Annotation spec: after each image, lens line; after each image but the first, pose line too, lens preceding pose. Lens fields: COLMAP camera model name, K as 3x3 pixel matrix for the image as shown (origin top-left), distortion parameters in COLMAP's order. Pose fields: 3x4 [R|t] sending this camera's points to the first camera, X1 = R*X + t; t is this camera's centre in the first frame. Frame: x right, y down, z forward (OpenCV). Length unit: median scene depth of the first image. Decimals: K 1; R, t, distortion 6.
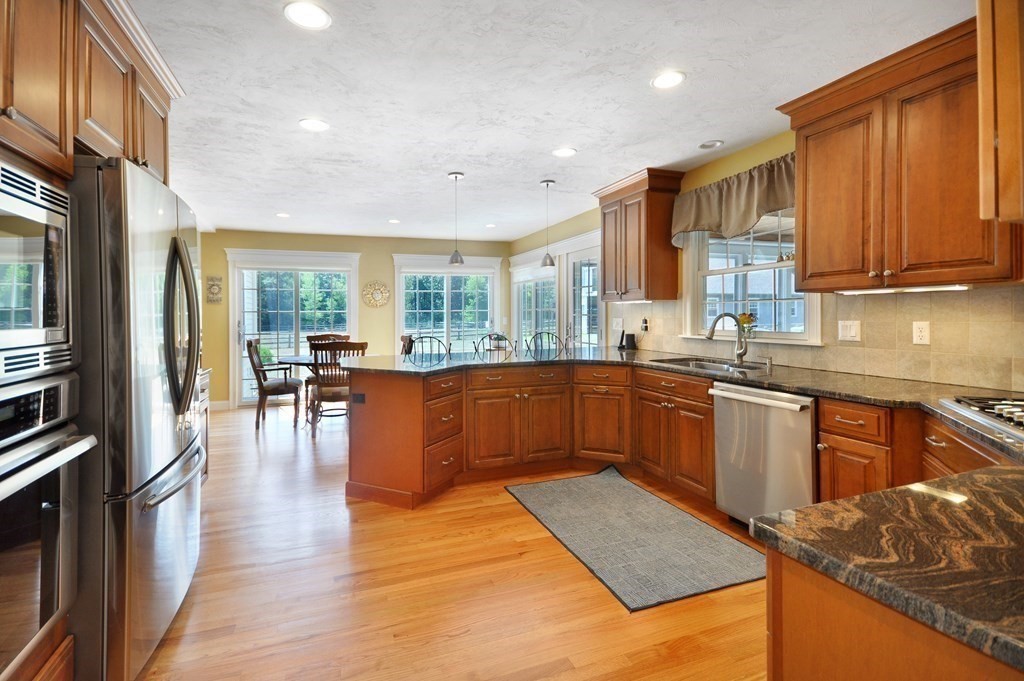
lens RADIAL K [[460.1, 0, 507.3], [0, 460.1, 319.1], [0, 0, 1]] dist [0.000008, 0.000128]
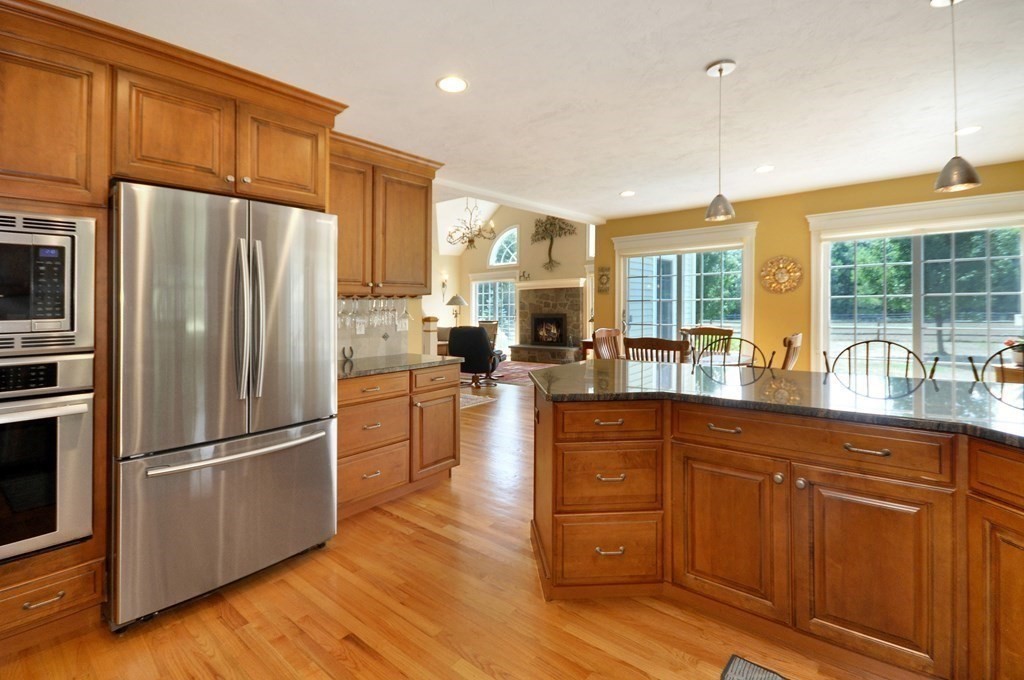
lens RADIAL K [[475.4, 0, 494.9], [0, 475.4, 300.0], [0, 0, 1]] dist [0.000820, -0.000045]
pose [[0.484244, -0.010396, -0.874871, 0.269651], [-0.003436, 0.999899, -0.013783, -0.005790], [0.874926, 0.009680, 0.484159, 0.445557]]
